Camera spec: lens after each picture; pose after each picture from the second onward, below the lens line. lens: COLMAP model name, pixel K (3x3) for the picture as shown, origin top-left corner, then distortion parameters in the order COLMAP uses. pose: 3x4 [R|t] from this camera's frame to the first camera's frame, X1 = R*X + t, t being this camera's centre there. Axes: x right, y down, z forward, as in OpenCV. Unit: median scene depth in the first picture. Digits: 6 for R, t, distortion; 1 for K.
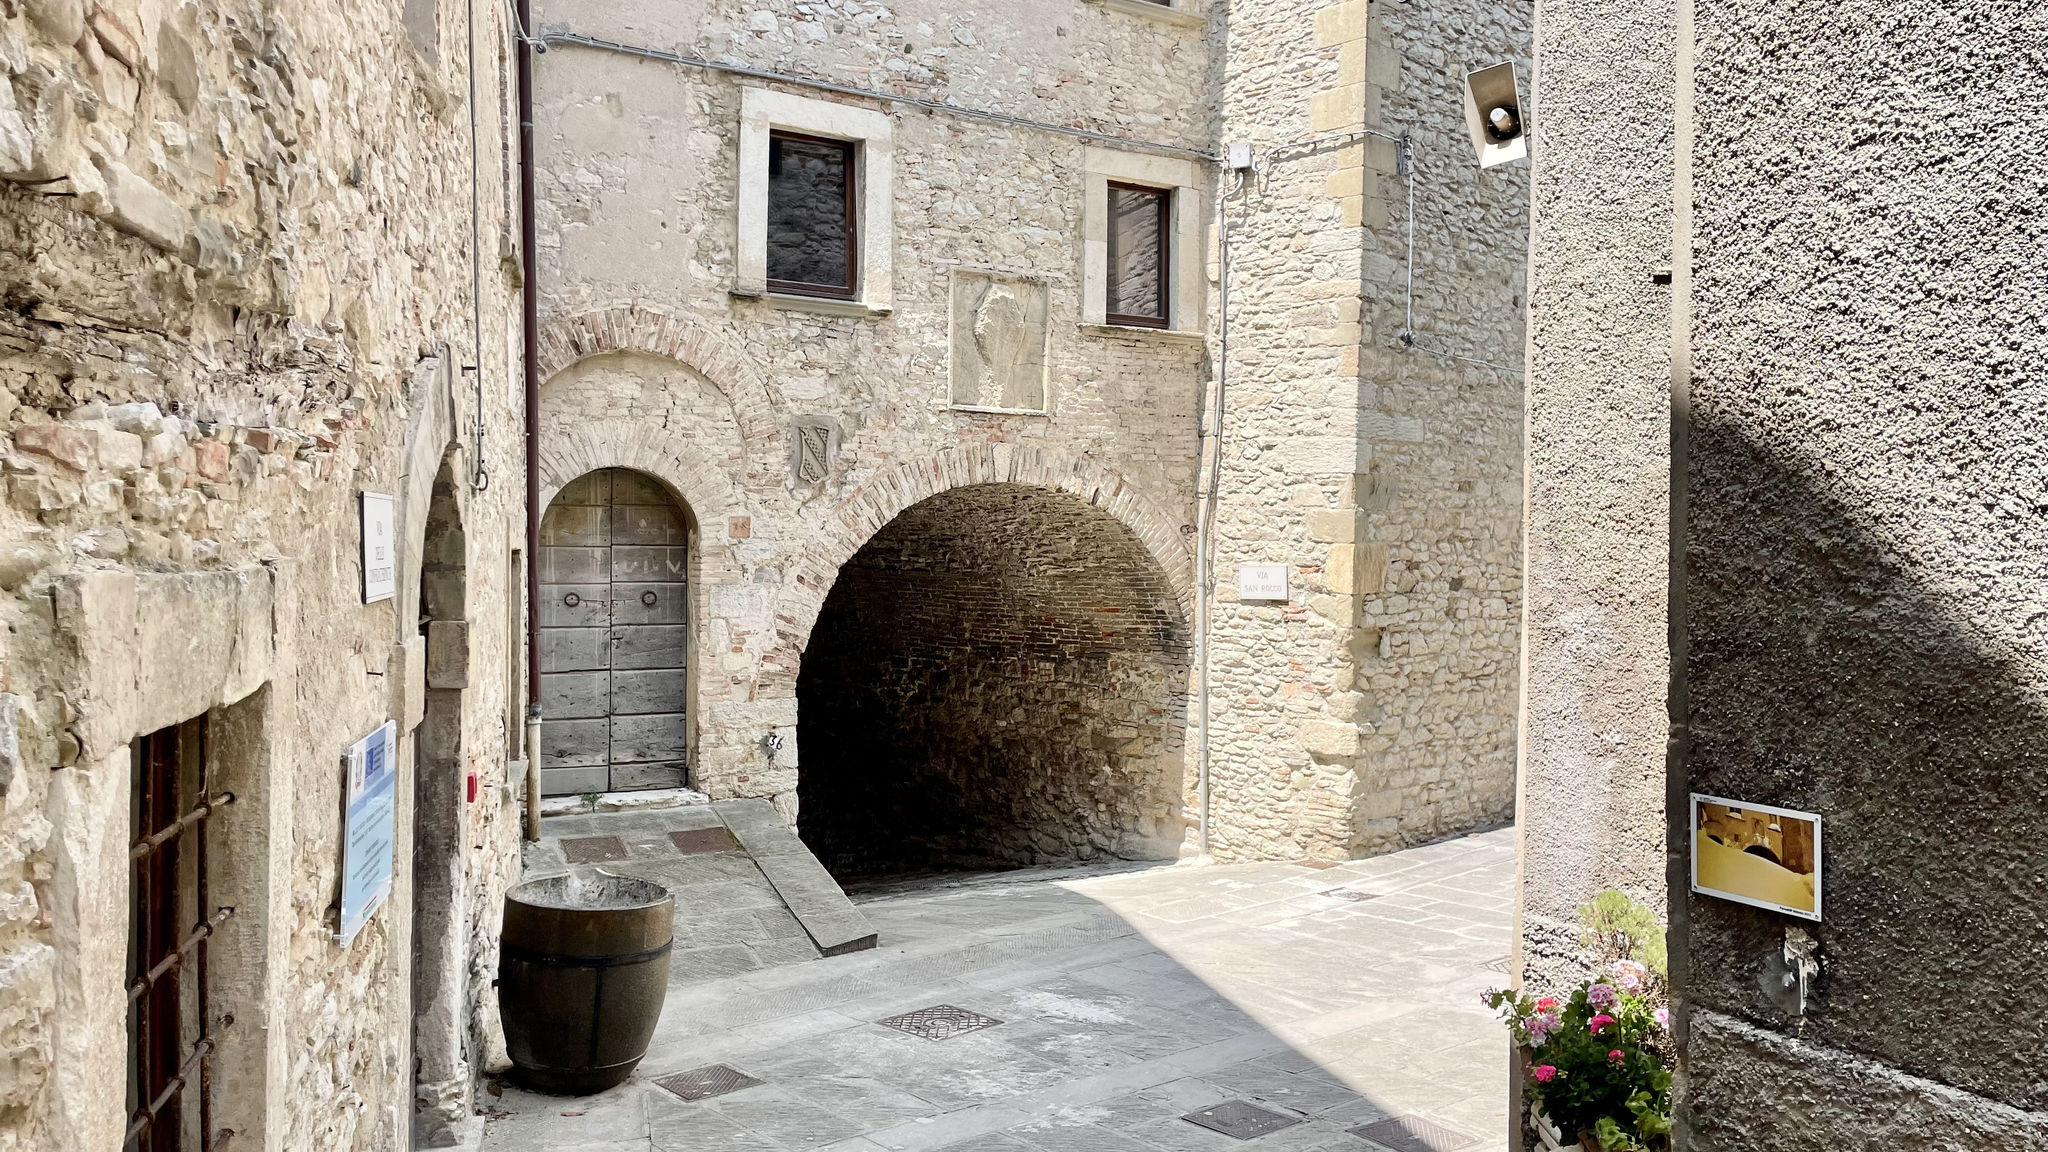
lens RADIAL K [[1538.6, 0, 1026.4], [0, 1538.6, 572.6], [0, 0, 1]] dist [0.074591, -0.083107]
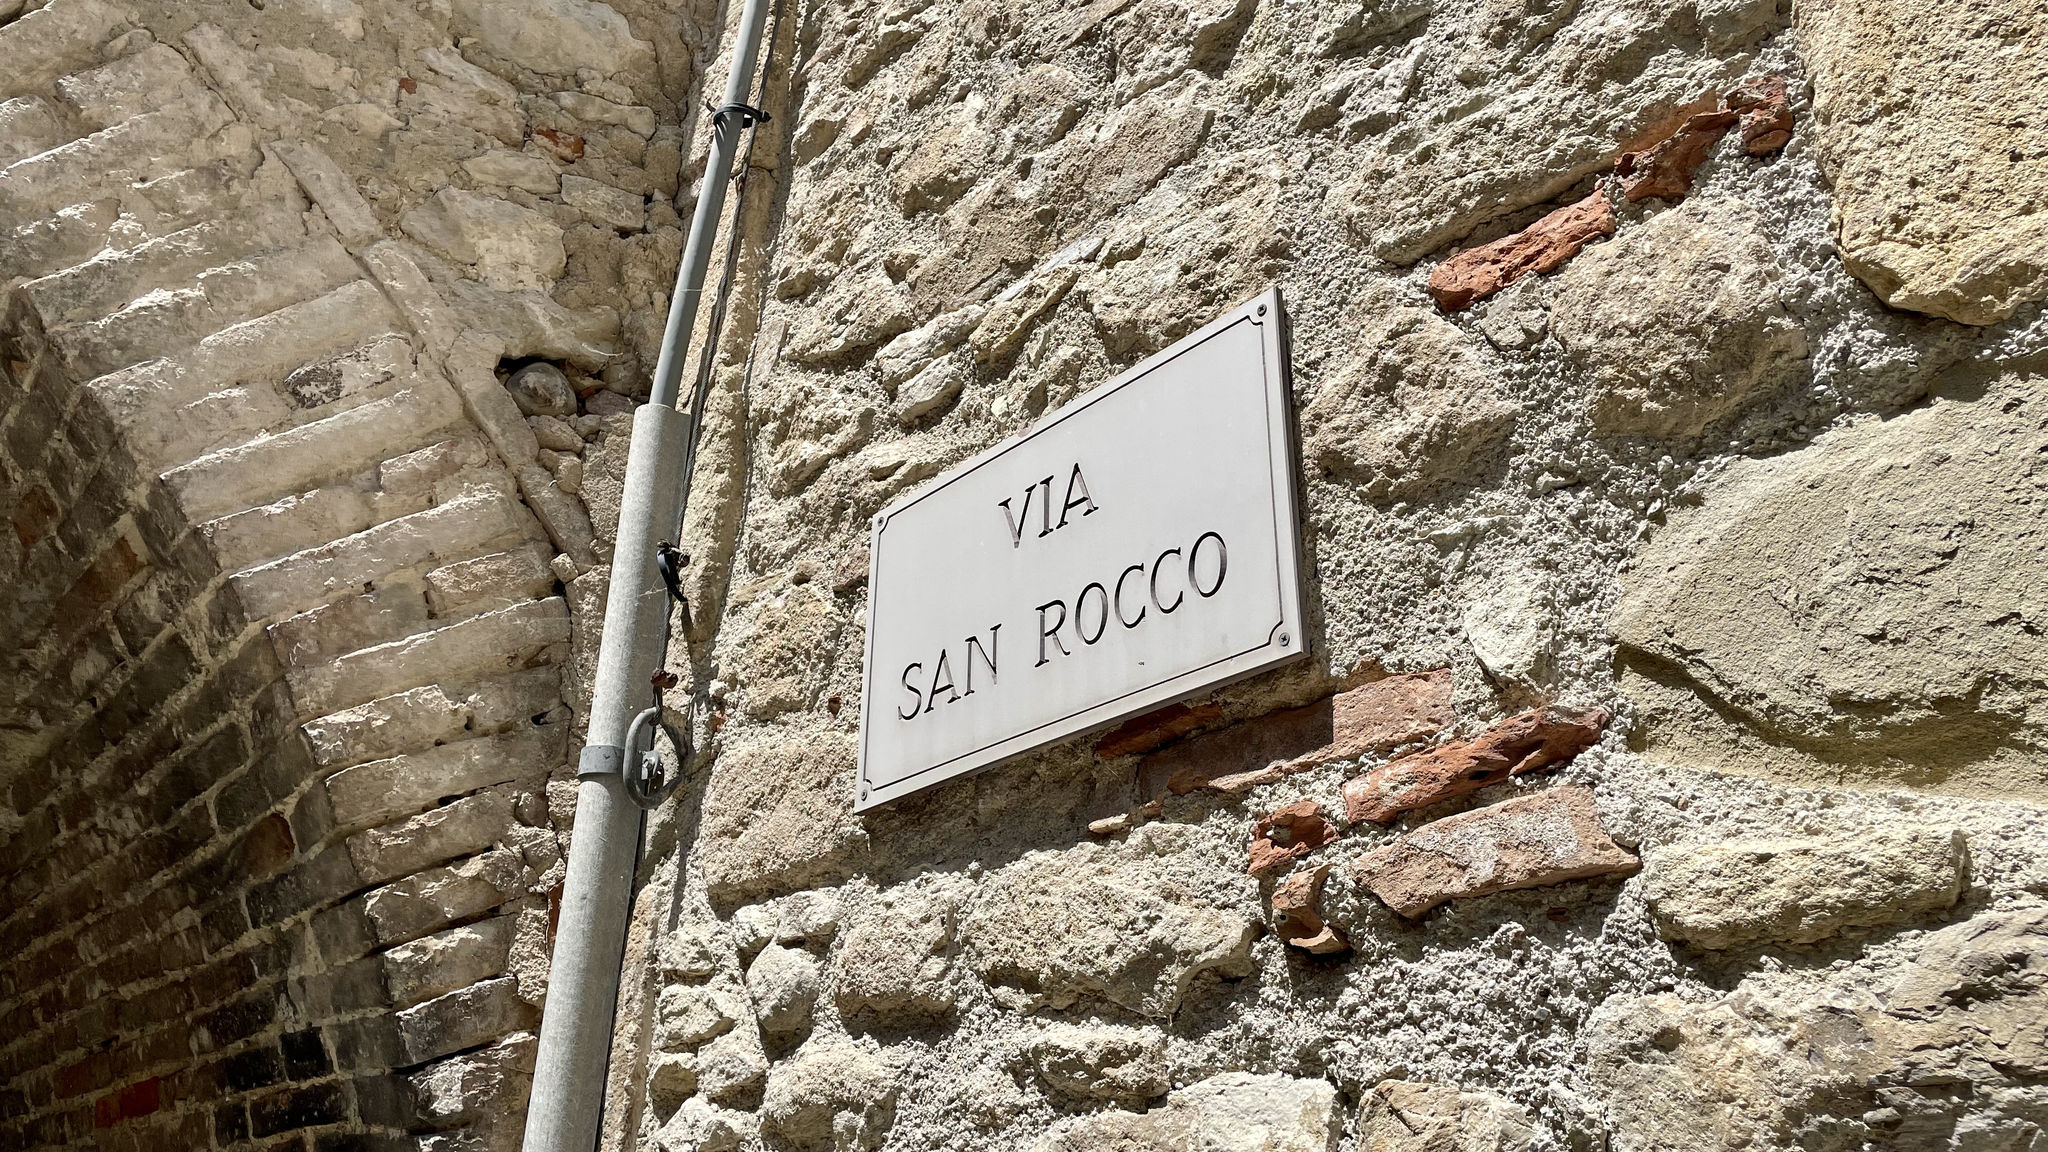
lens RADIAL K [[1538.6, 0, 1039.7], [0, 1538.6, 564.0], [0, 0, 1]] dist [0.074591, -0.083107]
pose [[0.997195, -0.011456, -0.073969, 0.160387], [-0.024084, 0.886559, -0.461987, 0.048866], [0.070871, 0.462473, 0.883796, 0.922124]]
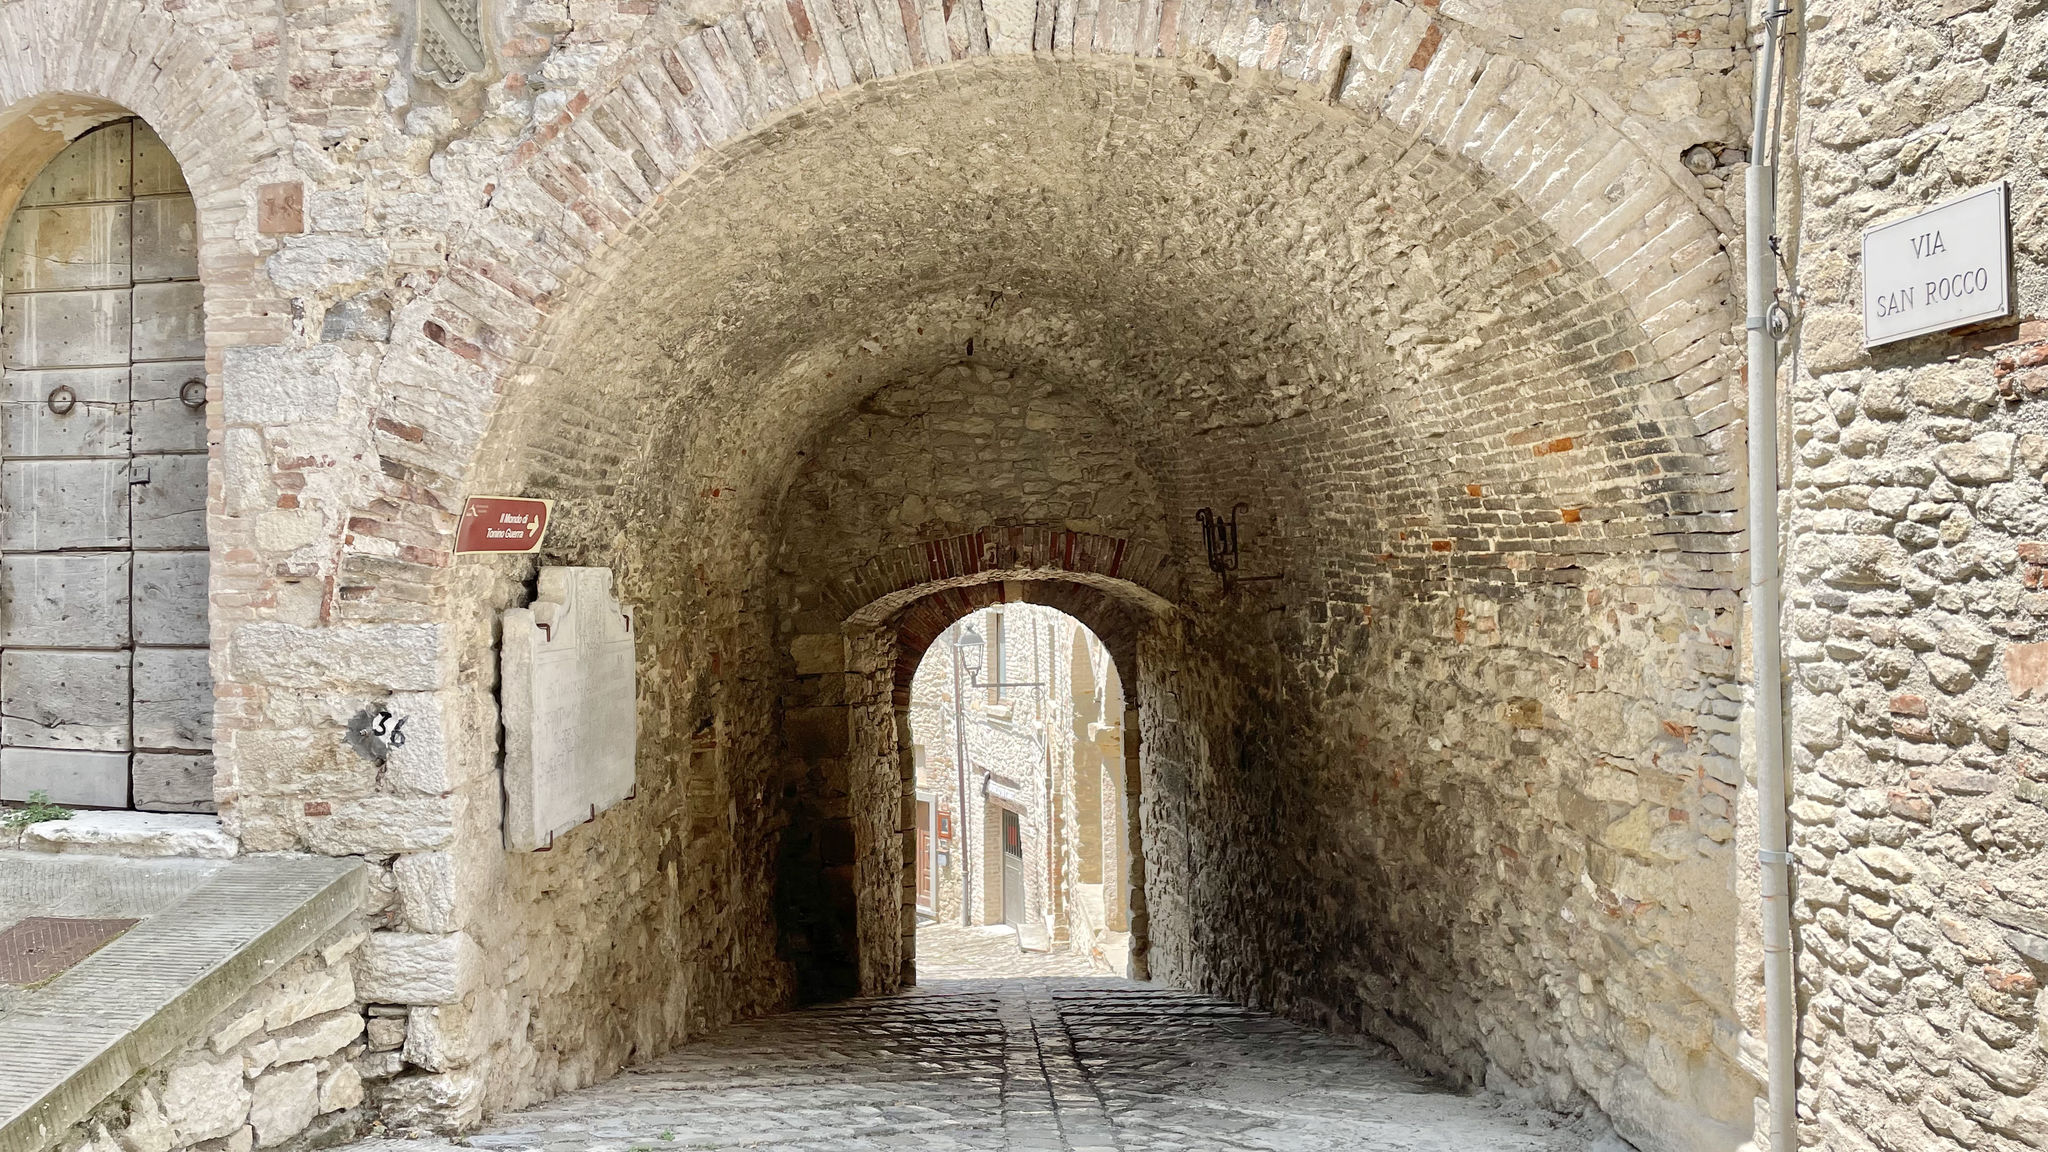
lens RADIAL K [[1538.6, 0, 1052.4], [0, 1538.6, 572.0], [0, 0, 1]] dist [0.074591, -0.083107]
pose [[0.766528, -0.005211, -0.642190, 0.212536], [-0.002276, 0.999939, -0.010830, 0.063001], [0.642207, 0.009763, 0.766469, 0.693011]]
